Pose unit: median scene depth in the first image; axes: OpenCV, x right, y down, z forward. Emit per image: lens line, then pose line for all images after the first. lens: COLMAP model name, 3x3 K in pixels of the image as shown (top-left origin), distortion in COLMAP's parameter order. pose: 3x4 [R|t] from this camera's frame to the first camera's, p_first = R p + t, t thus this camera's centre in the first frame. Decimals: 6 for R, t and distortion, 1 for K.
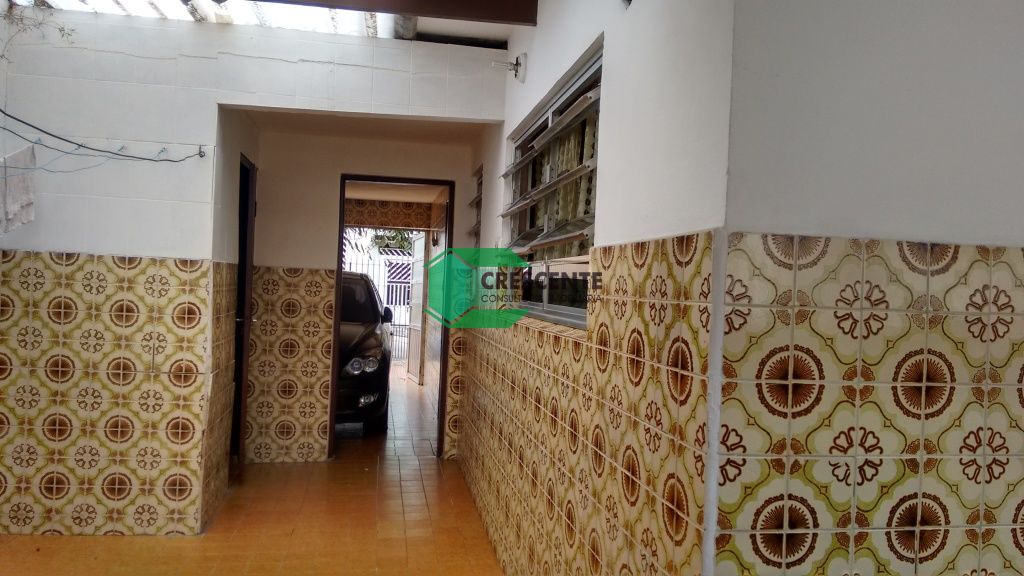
lens RADIAL K [[800.2, 0, 515.7], [0, 800.2, 285.8], [0, 0, 1]] dist [0.092399, -0.147155]
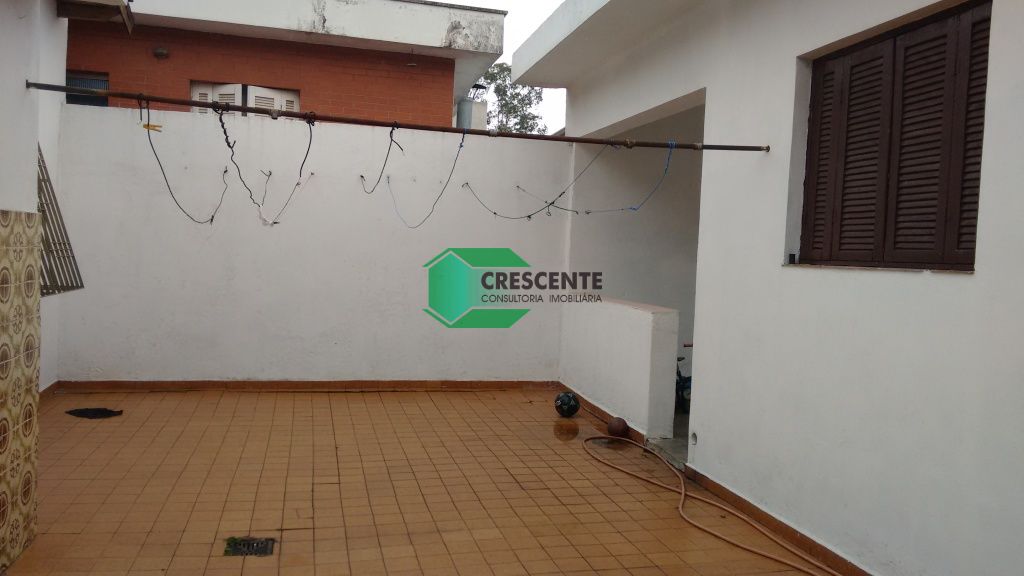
lens RADIAL K [[800.2, 0, 515.7], [0, 800.2, 285.8], [0, 0, 1]] dist [0.092399, -0.147155]
pose [[-0.993858, -0.075451, -0.080948, -0.775410], [-0.079209, 0.995874, 0.044272, -0.062727], [0.077274, 0.050411, -0.995735, 2.904993]]
